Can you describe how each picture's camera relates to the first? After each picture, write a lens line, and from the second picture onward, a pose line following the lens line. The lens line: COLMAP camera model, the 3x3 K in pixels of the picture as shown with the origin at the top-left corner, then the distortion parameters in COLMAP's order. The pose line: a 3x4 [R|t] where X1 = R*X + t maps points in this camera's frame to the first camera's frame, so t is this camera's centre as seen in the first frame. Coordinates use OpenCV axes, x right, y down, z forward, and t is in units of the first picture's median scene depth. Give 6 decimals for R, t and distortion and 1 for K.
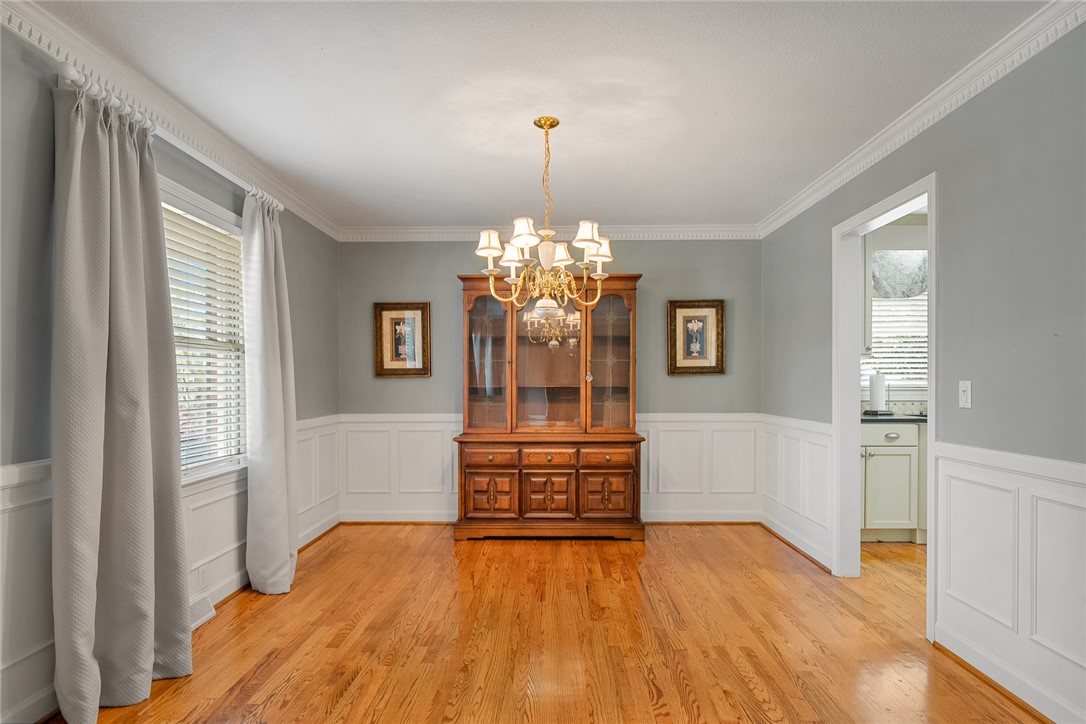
lens RADIAL K [[584.3, 0, 544.1], [0, 584.3, 380.5], [0, 0, 1]] dist [-0.001099, 0.000450]
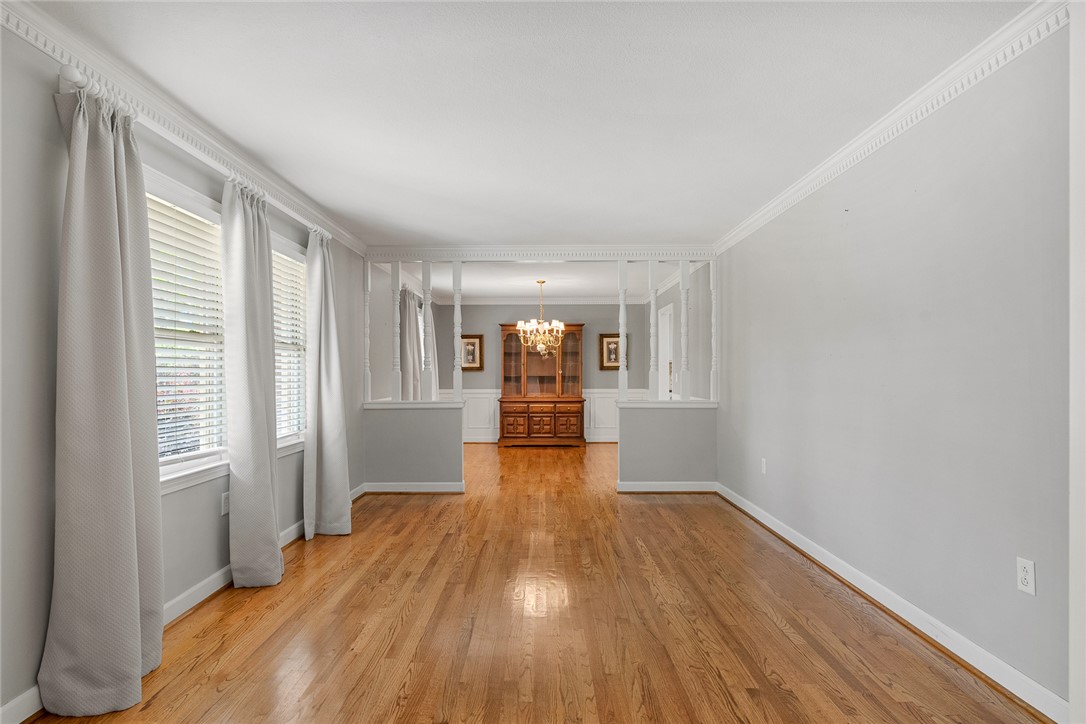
lens RADIAL K [[584.3, 0, 544.1], [0, 584.3, 380.5], [0, 0, 1]] dist [-0.001099, 0.000450]
pose [[0.999864, -0.002158, 0.016336, -0.017542], [0.001953, 0.999919, 0.012545, 0.000748], [-0.016361, -0.012511, 0.999788, -1.151093]]
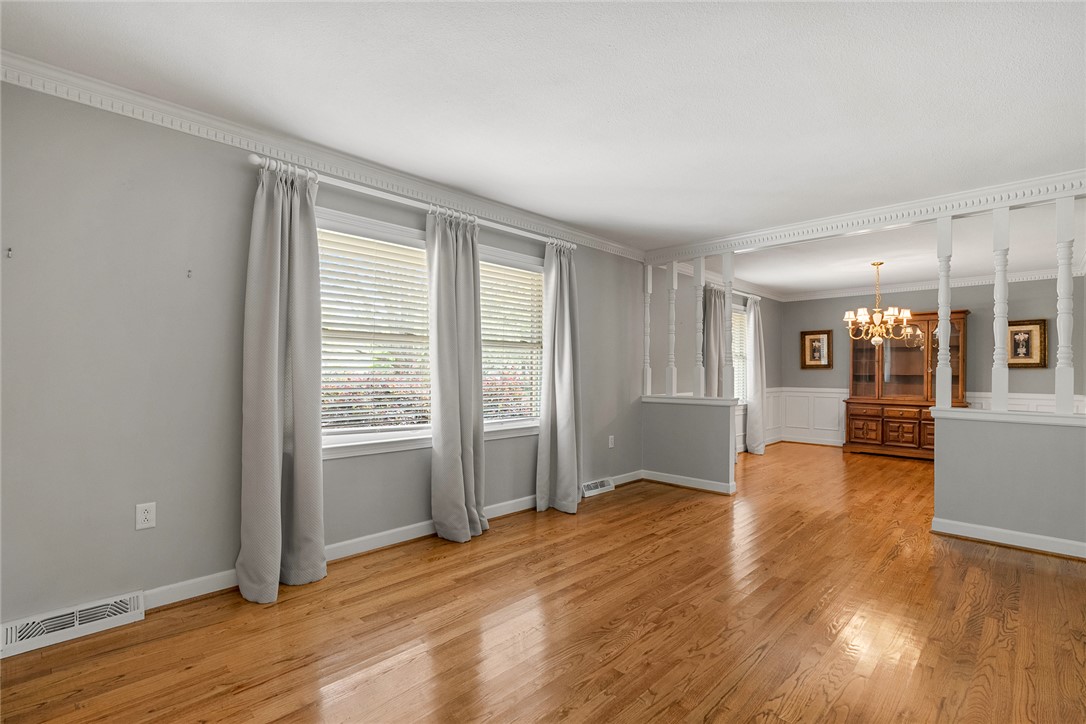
lens RADIAL K [[497.6, 0, 557.5], [0, 497.6, 374.3], [0, 0, 1]] dist [-0.003457, 0.000052]
pose [[0.739520, 0.010244, -0.673057, 0.257361], [-0.007299, 0.999947, 0.007199, 0.005850], [0.673095, -0.000411, 0.739556, -0.879001]]
